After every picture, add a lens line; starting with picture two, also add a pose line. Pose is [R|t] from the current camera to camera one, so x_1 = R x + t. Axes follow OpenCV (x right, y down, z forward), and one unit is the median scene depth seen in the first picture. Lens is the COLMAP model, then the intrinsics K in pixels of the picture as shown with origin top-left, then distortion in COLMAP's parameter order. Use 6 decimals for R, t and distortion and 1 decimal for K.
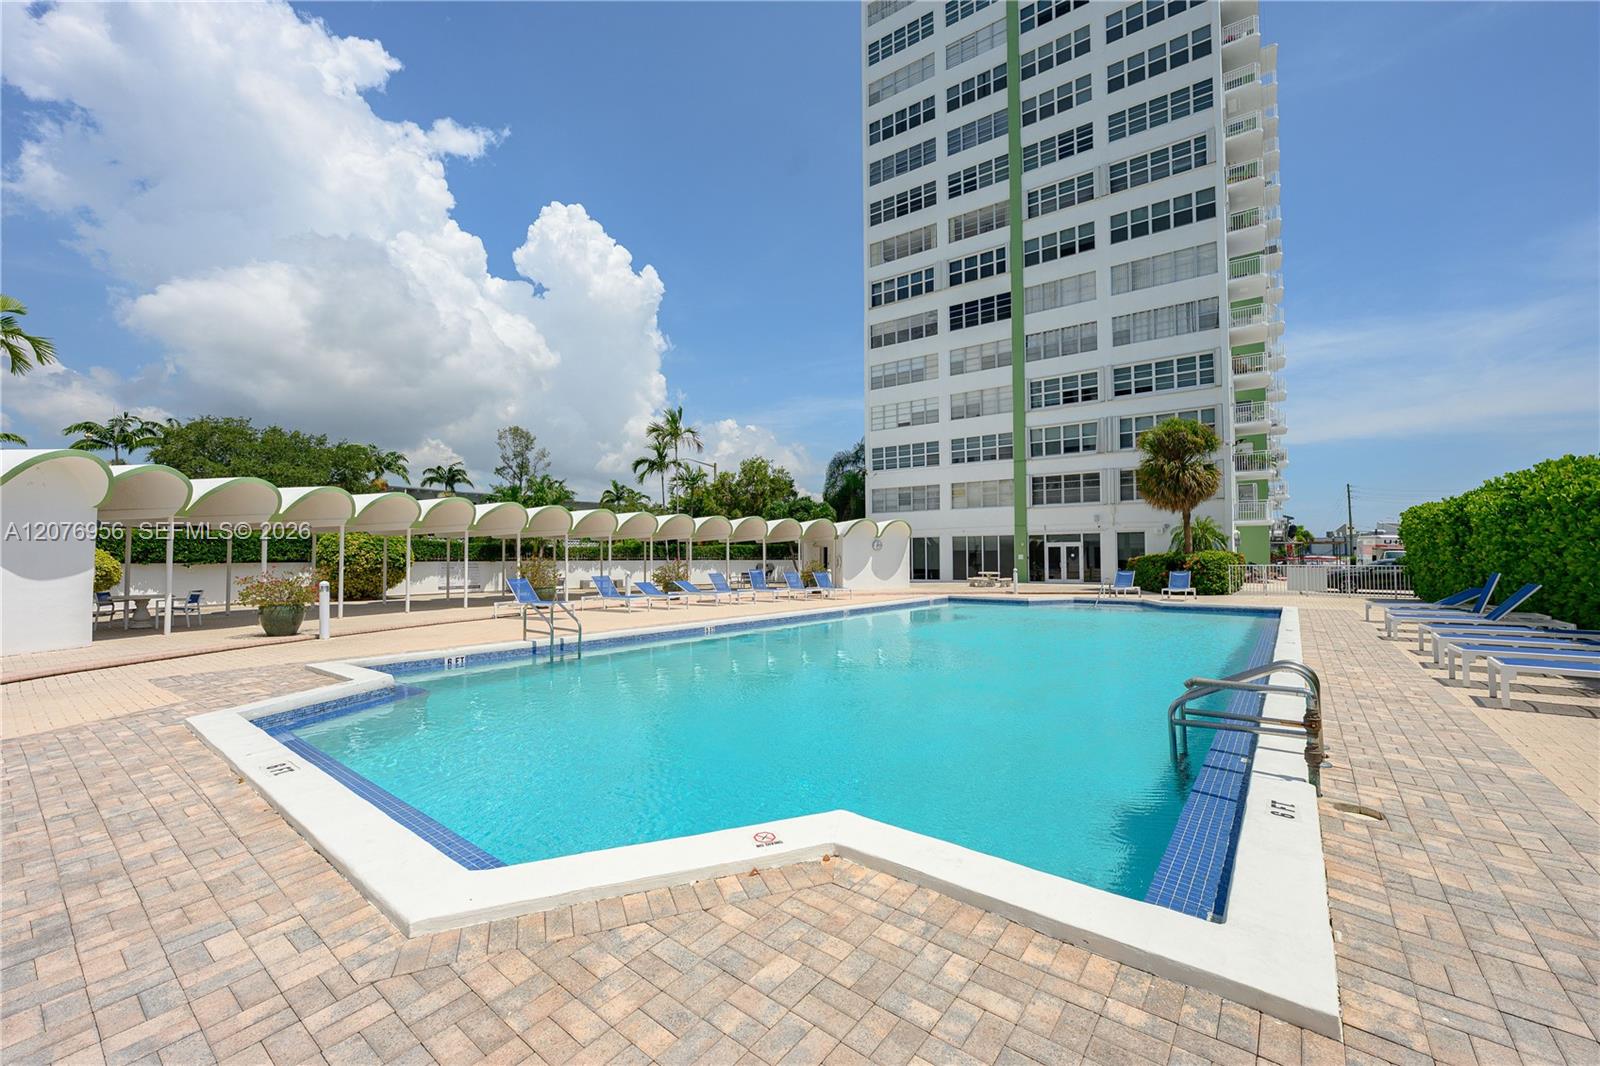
lens RADIAL K [[645.1, 0, 795.9], [0, 645.1, 538.3], [0, 0, 1]] dist [-0.000621, -0.000049]
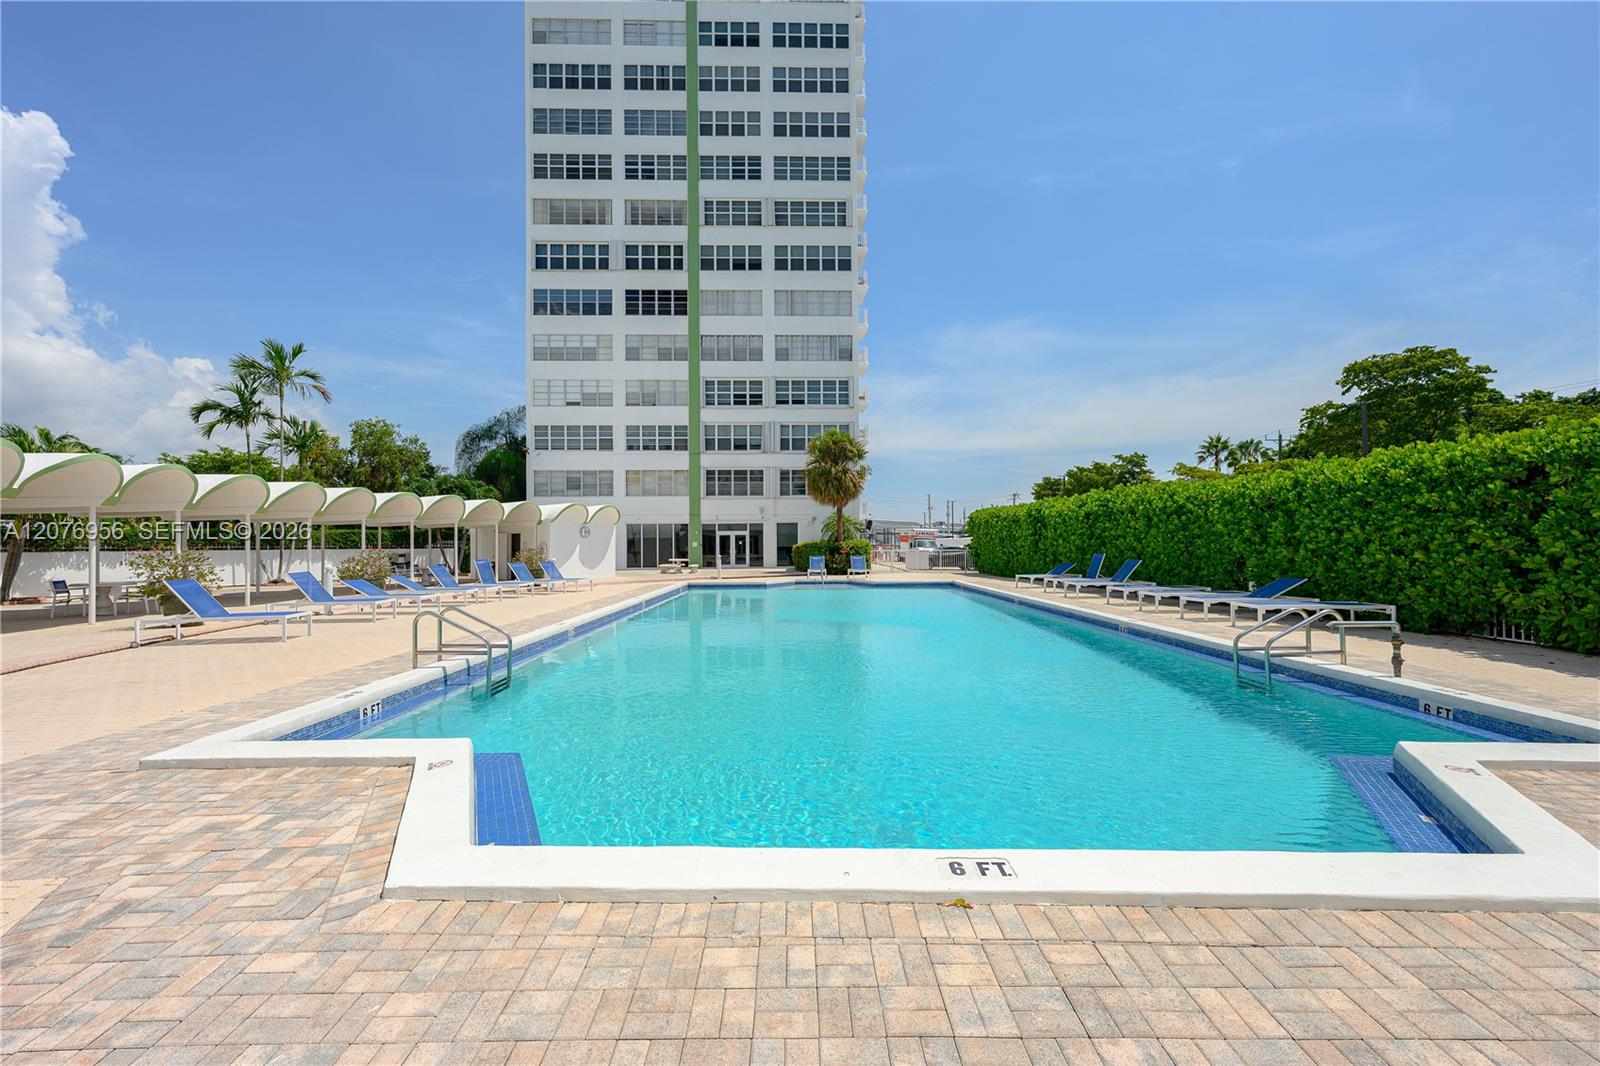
lens RADIAL K [[638.6, 0, 786.5], [0, 638.6, 537.6], [0, 0, 1]] dist [-0.000095, 0.000020]
pose [[0.791567, 0.005149, 0.611061, -0.169539], [-0.015637, 0.999808, 0.011830, 0.002851], [-0.610882, -0.018920, 0.791495, 0.078021]]
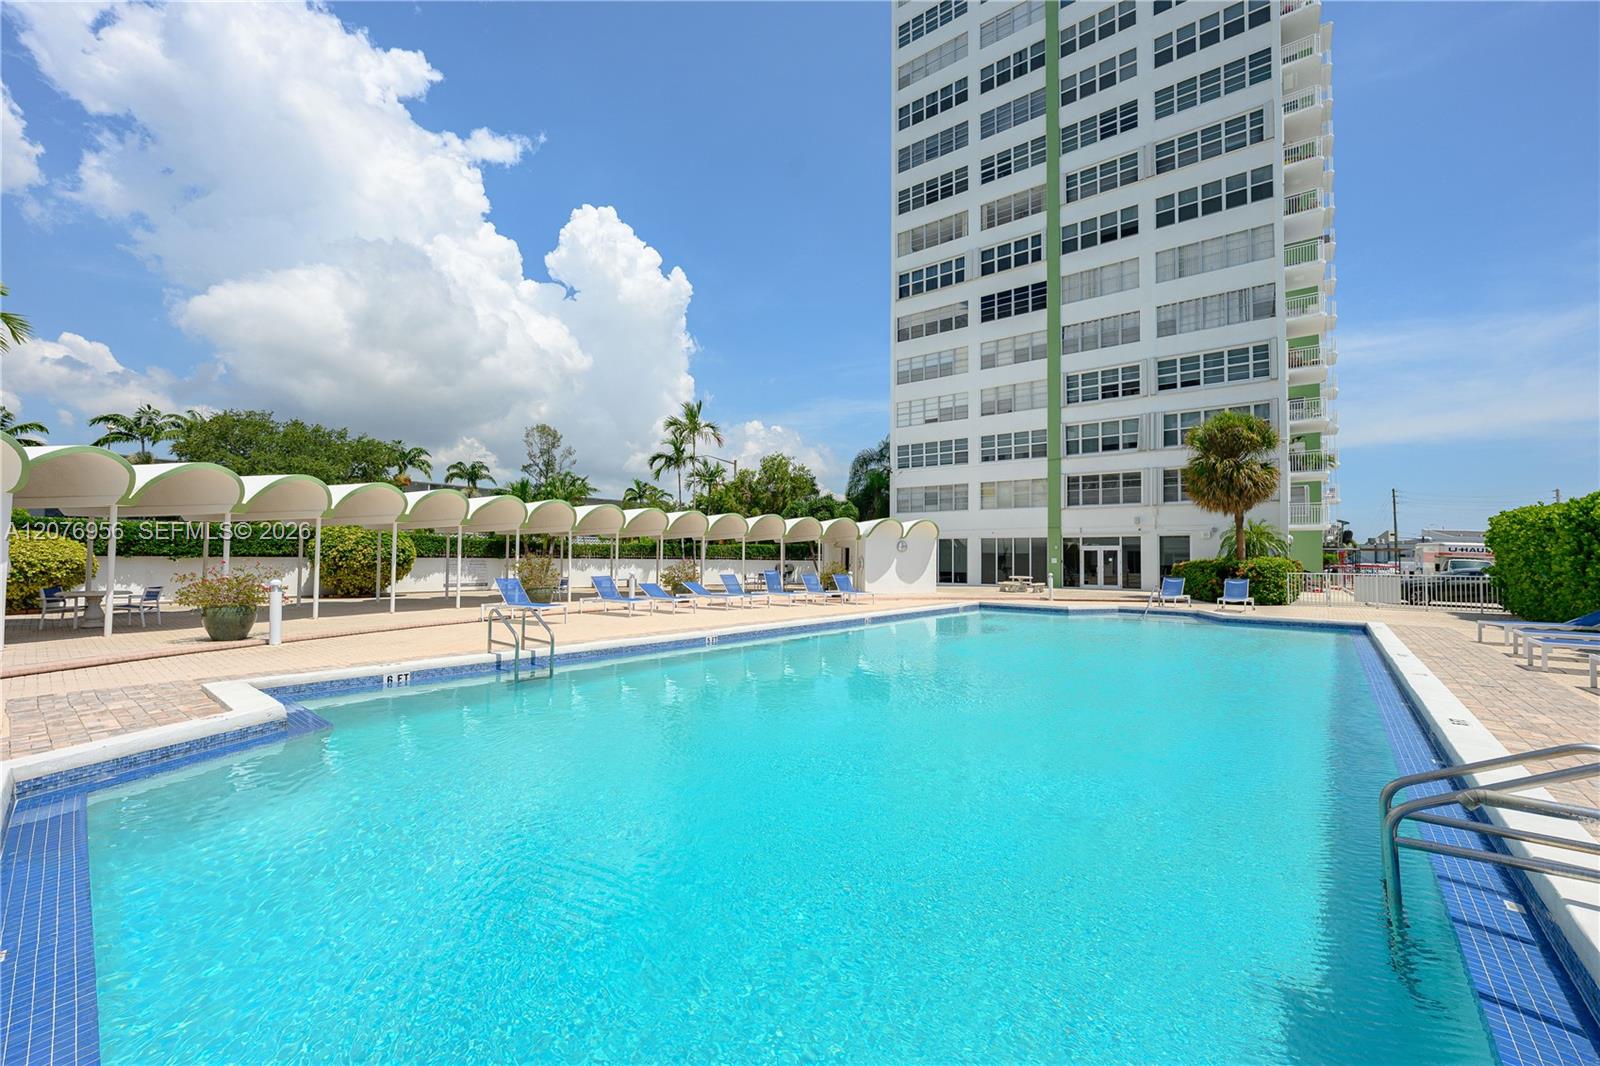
lens RADIAL K [[635.8, 0, 799.7], [0, 635.8, 538.1], [0, 0, 1]] dist [0.000149, 0.000129]
pose [[0.999416, 0.011958, -0.032004, 0.005126], [-0.011981, 0.999928, -0.000516, 0.000651], [0.031995, 0.000899, 0.999488, 0.055367]]
